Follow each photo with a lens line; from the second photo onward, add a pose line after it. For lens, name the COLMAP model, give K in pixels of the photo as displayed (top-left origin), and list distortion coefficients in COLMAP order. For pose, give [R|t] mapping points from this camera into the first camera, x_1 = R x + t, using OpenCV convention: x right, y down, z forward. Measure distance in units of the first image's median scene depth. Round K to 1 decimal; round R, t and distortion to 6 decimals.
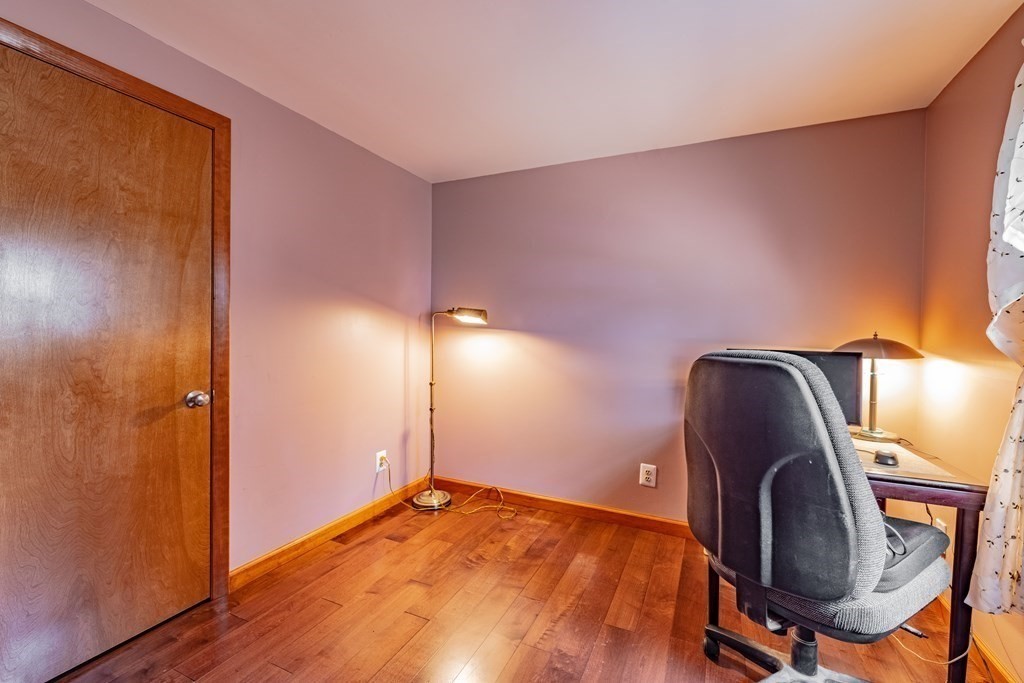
lens RADIAL K [[428.9, 0, 513.1], [0, 428.9, 344.8], [0, 0, 1]] dist [-0.000246, -0.000188]
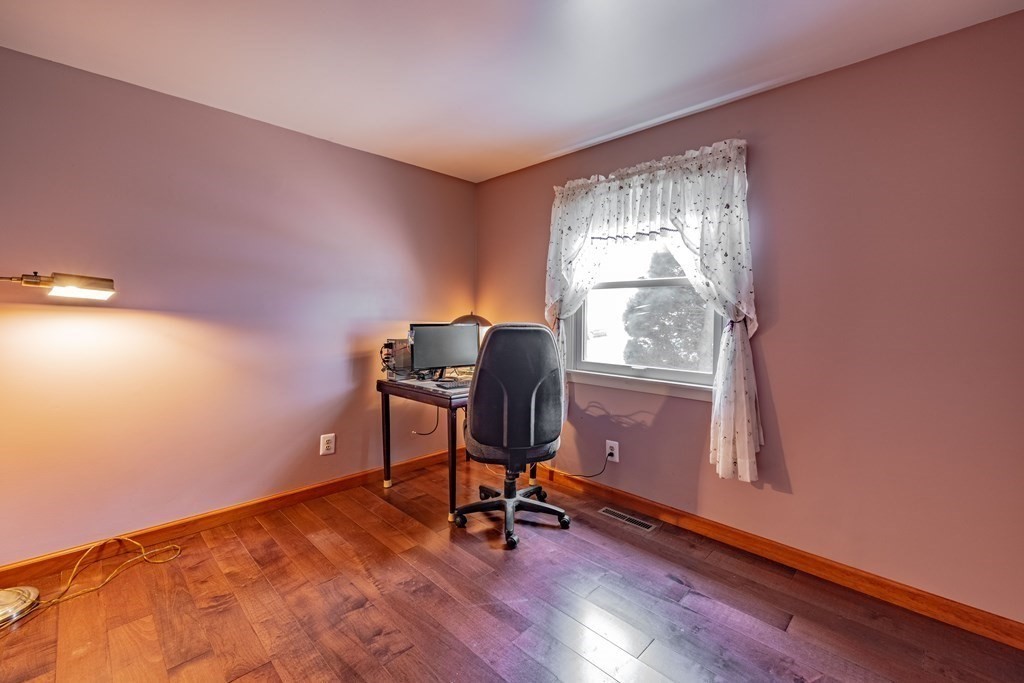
lens RADIAL K [[439.0, 0, 515.3], [0, 439.0, 338.9], [0, 0, 1]] dist [0.001141, 0.000291]
pose [[0.341892, -0.064784, 0.937504, -0.565718], [0.025370, 0.997894, 0.059705, -0.014920], [-0.939397, 0.003372, 0.342815, 0.185496]]
